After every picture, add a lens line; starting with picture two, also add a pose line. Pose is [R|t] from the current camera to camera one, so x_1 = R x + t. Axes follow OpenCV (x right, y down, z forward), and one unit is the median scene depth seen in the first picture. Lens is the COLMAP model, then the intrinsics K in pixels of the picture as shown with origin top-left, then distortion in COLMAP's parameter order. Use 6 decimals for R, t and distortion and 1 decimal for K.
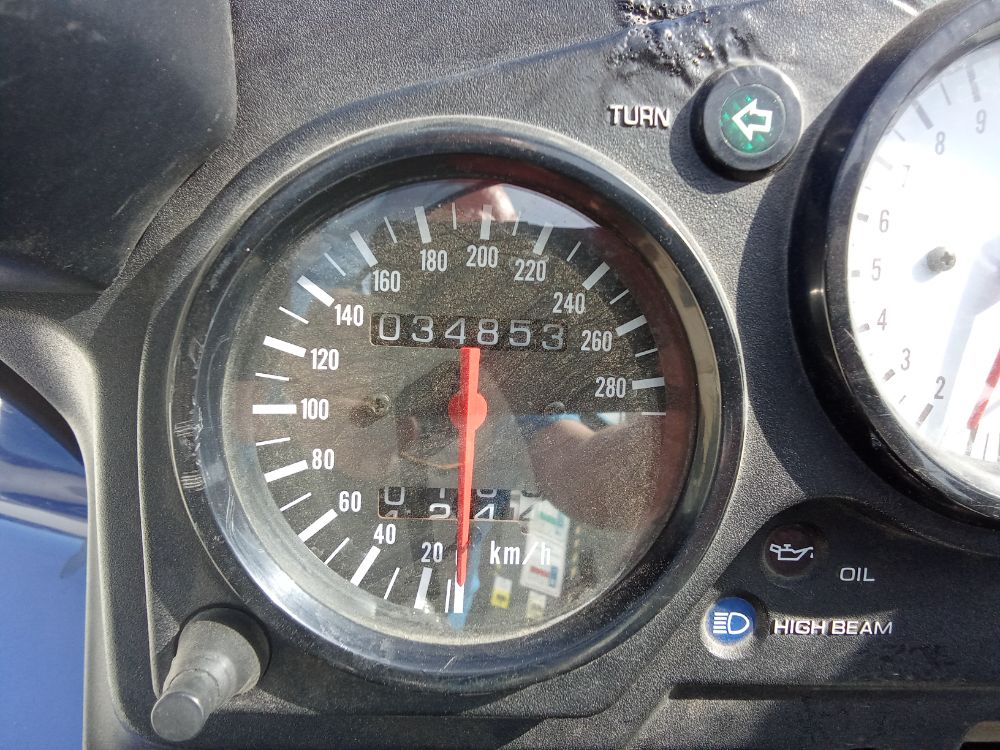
lens RADIAL K [[837.3, 0, 500.0], [0, 837.3, 375.0], [0, 0, 1]] dist [0.095836, -0.171392]
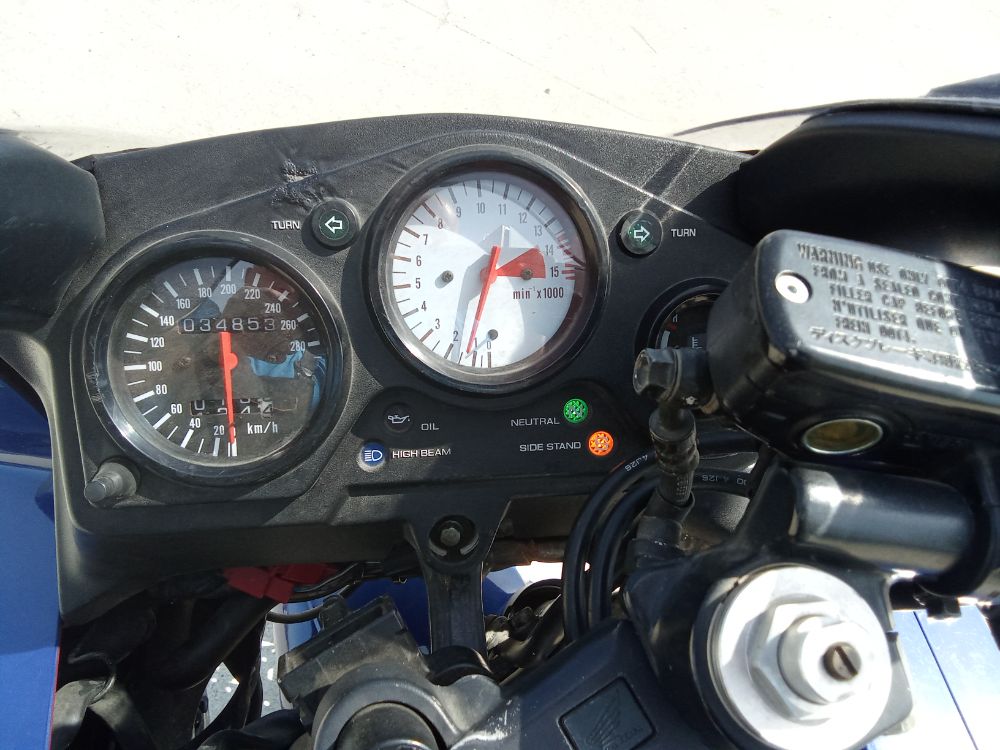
lens RADIAL K [[837.3, 0, 500.0], [0, 837.3, 375.0], [0, 0, 1]] dist [0.095836, -0.171392]
pose [[0.996325, -0.073620, 0.043788, 0.562404], [0.073096, 0.997234, 0.013463, 0.099539], [-0.044658, -0.010212, 0.998950, -1.197714]]
